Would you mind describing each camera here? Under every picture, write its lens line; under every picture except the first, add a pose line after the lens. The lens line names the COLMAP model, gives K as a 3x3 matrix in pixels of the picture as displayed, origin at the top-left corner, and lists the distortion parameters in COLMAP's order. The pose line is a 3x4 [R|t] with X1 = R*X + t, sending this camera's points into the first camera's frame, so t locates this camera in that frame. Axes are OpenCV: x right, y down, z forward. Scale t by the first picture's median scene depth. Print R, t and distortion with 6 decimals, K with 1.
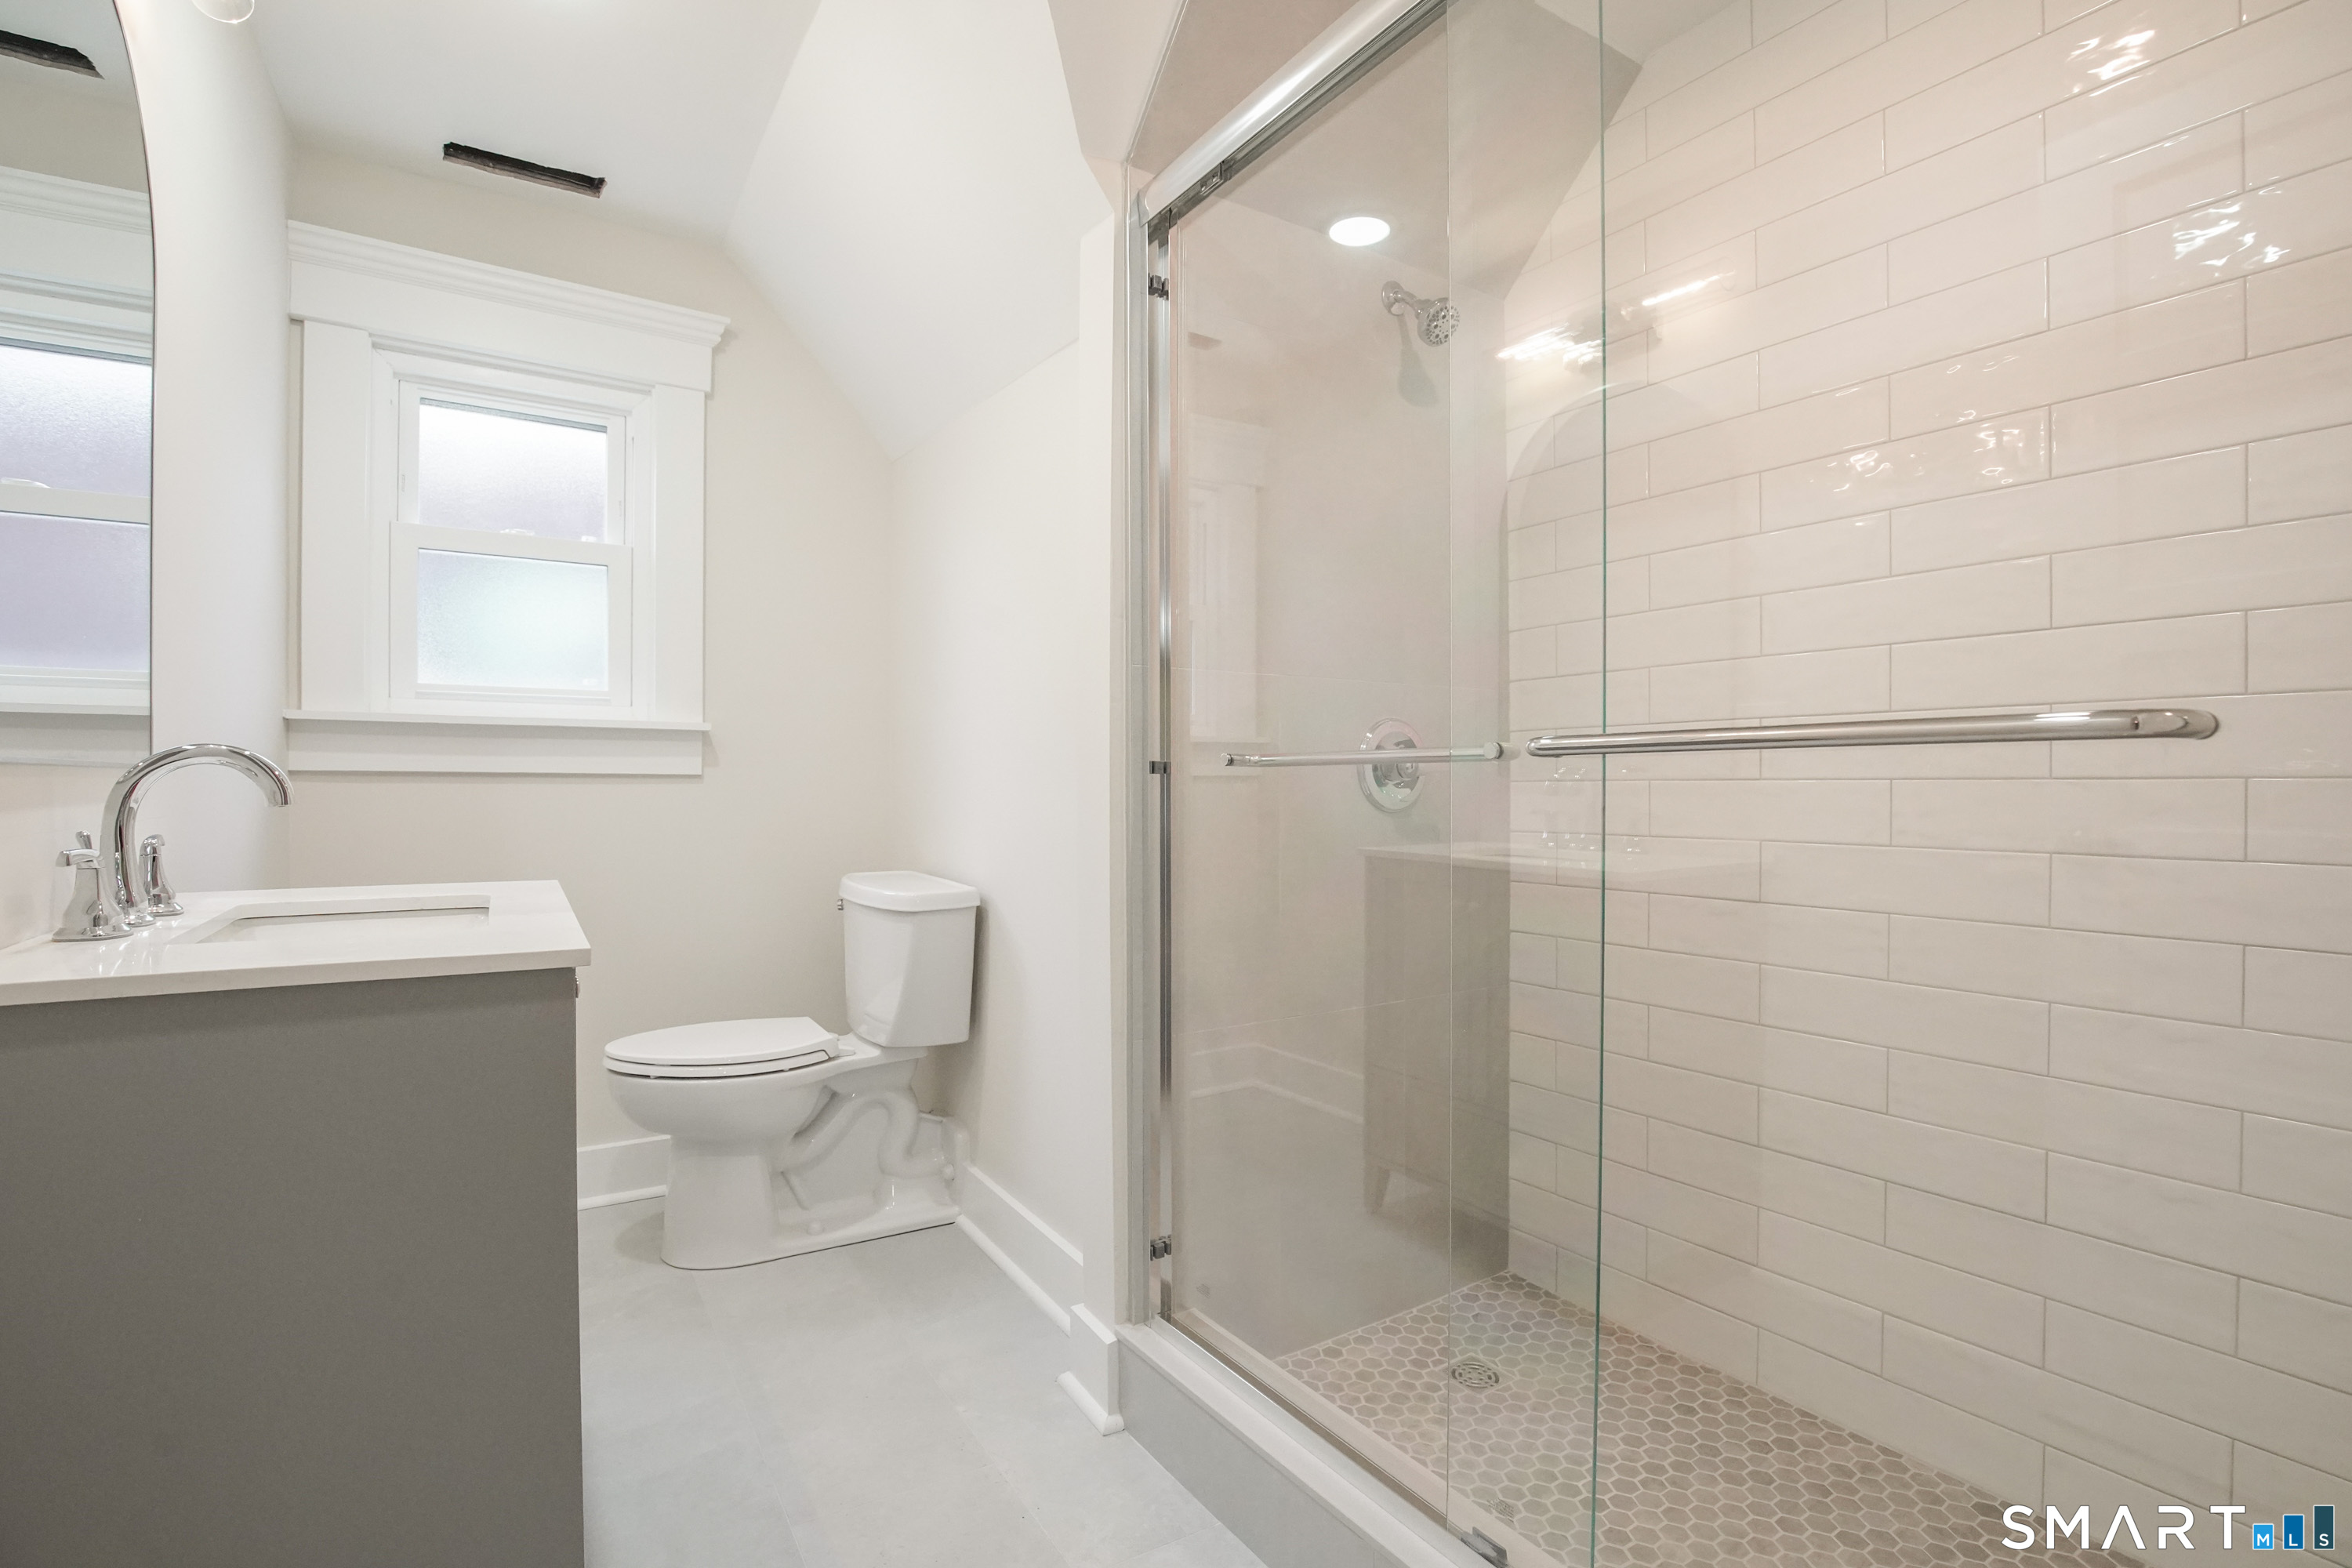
lens RADIAL K [[1097.8, 0, 1172.6], [0, 1097.8, 763.3], [0, 0, 1]] dist [-0.014324, 0.000201]
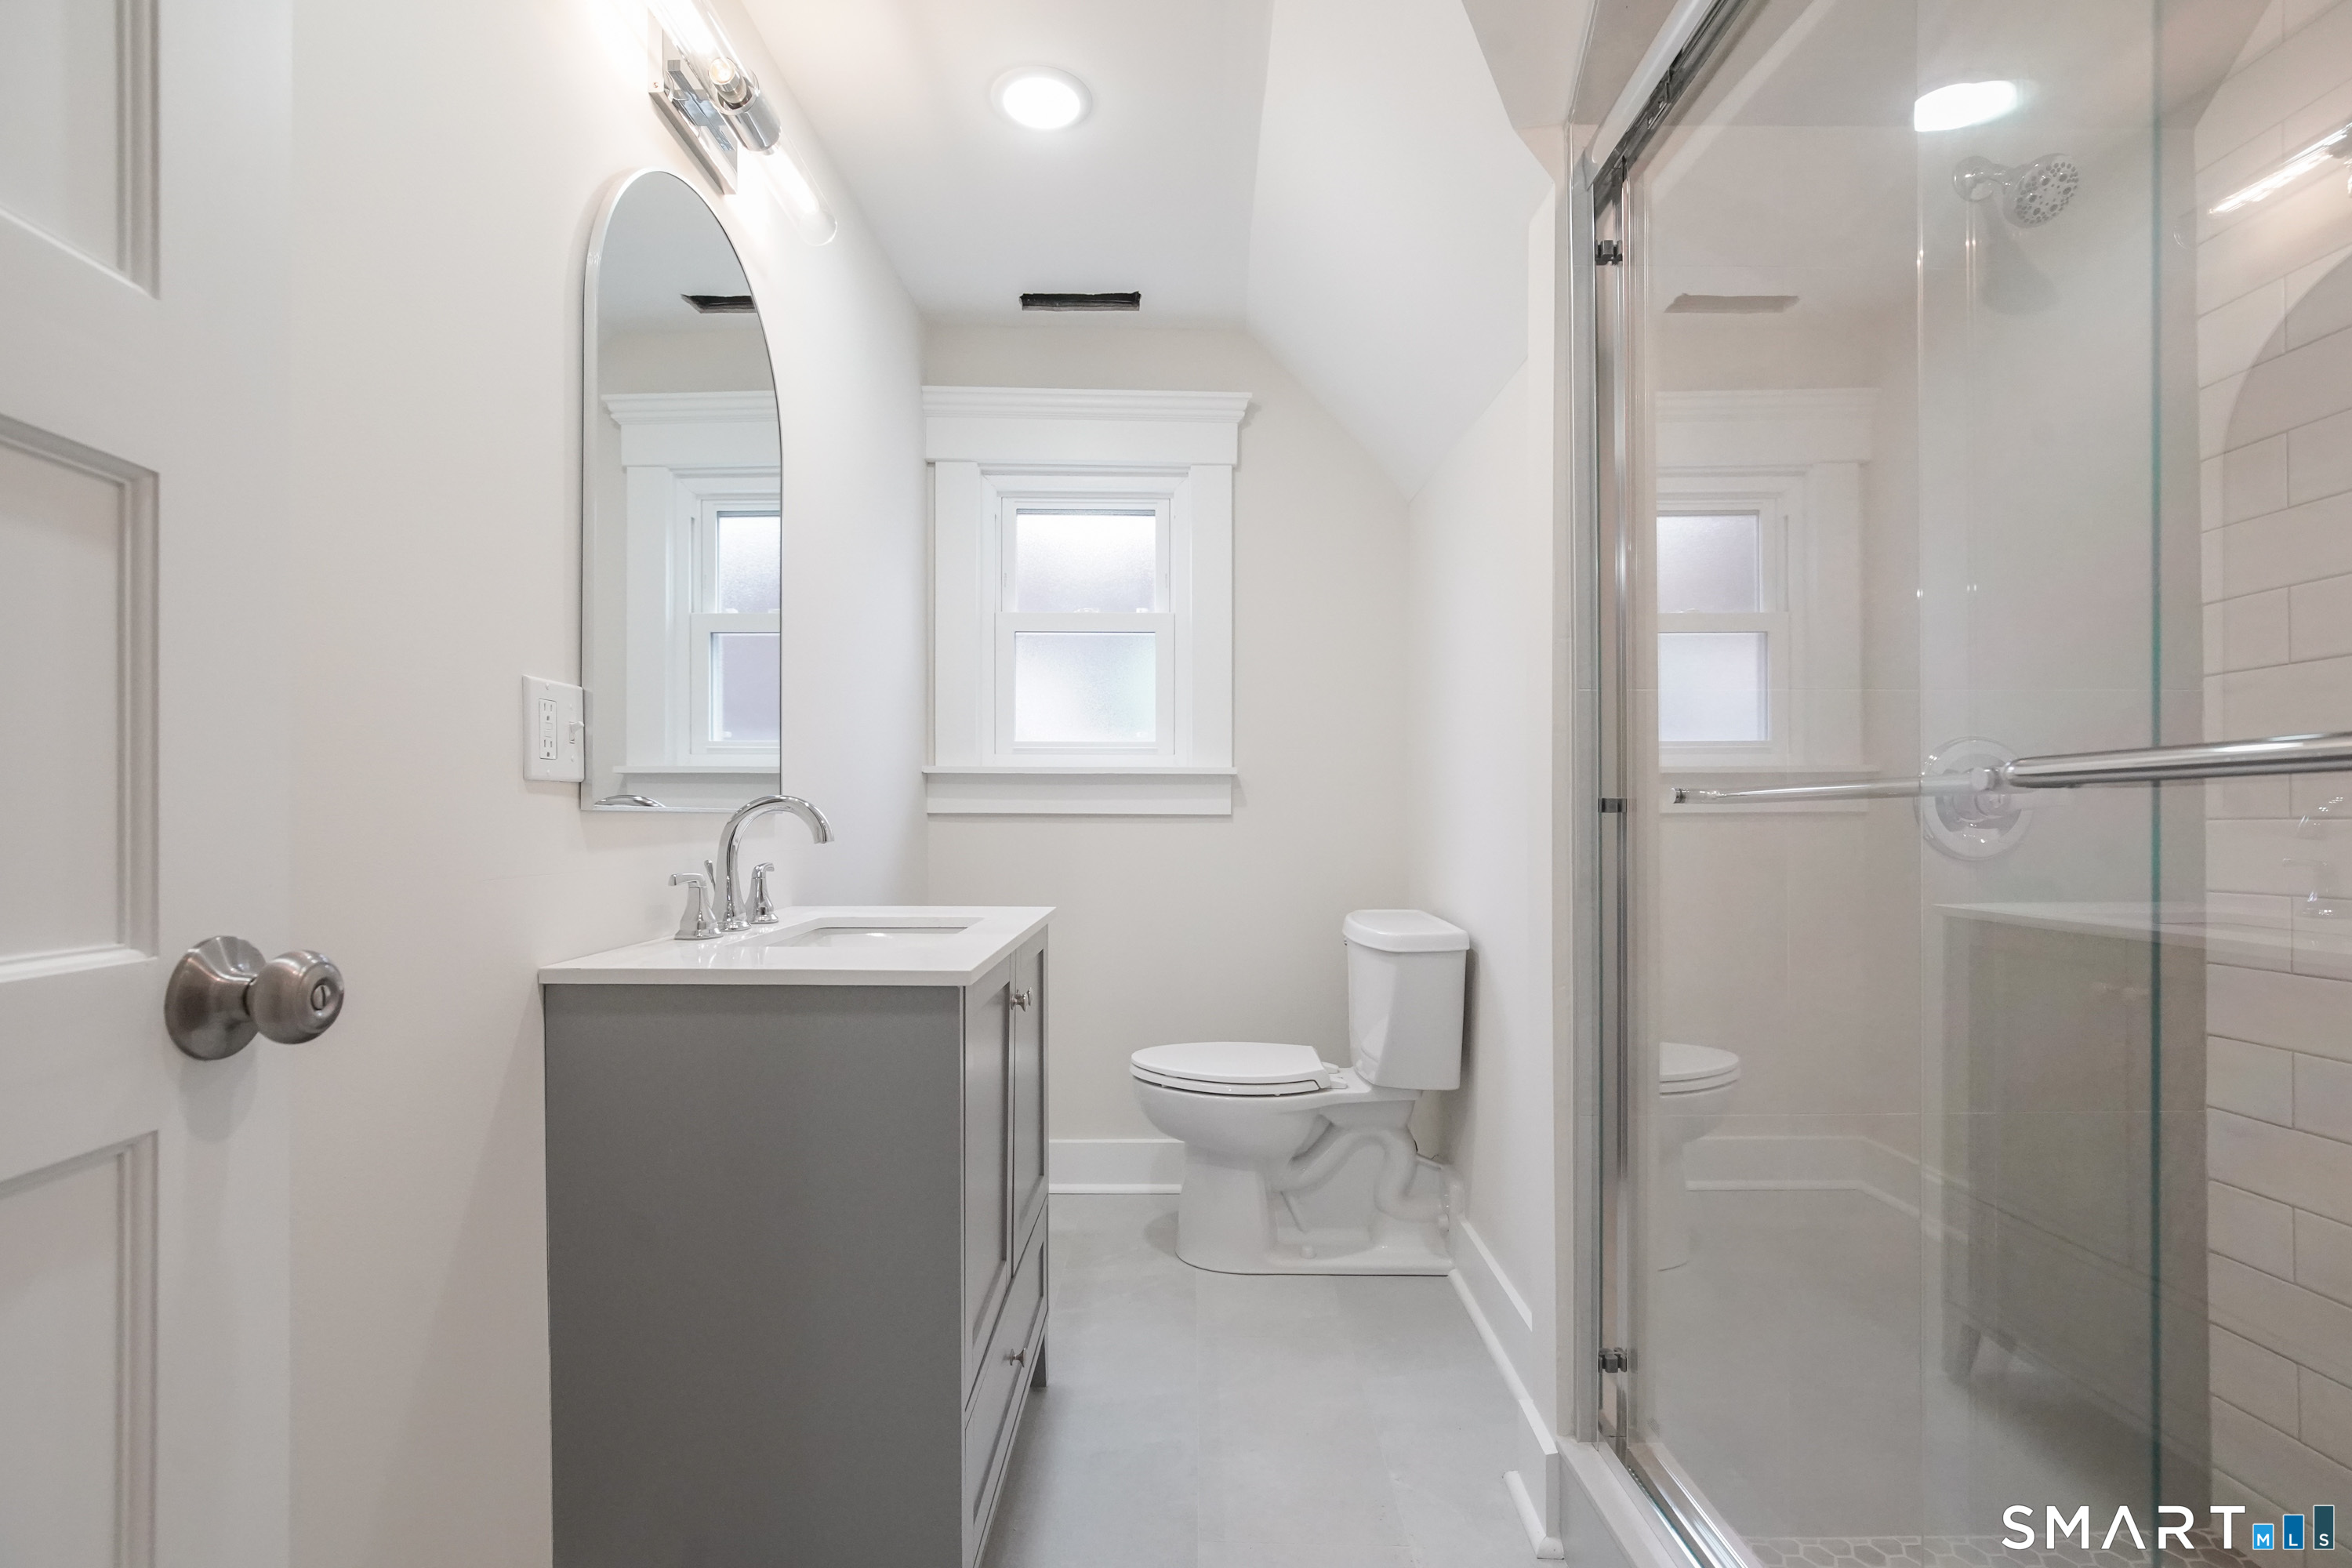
lens RADIAL K [[1071.9, 0, 1181.6], [0, 1071.9, 800.2], [0, 0, 1]] dist [0.008732, 0.000149]
pose [[0.851122, -0.011723, -0.524836, 0.111118], [0.011762, 0.999926, -0.003260, -0.001240], [0.524836, -0.003398, 0.851197, 0.072217]]
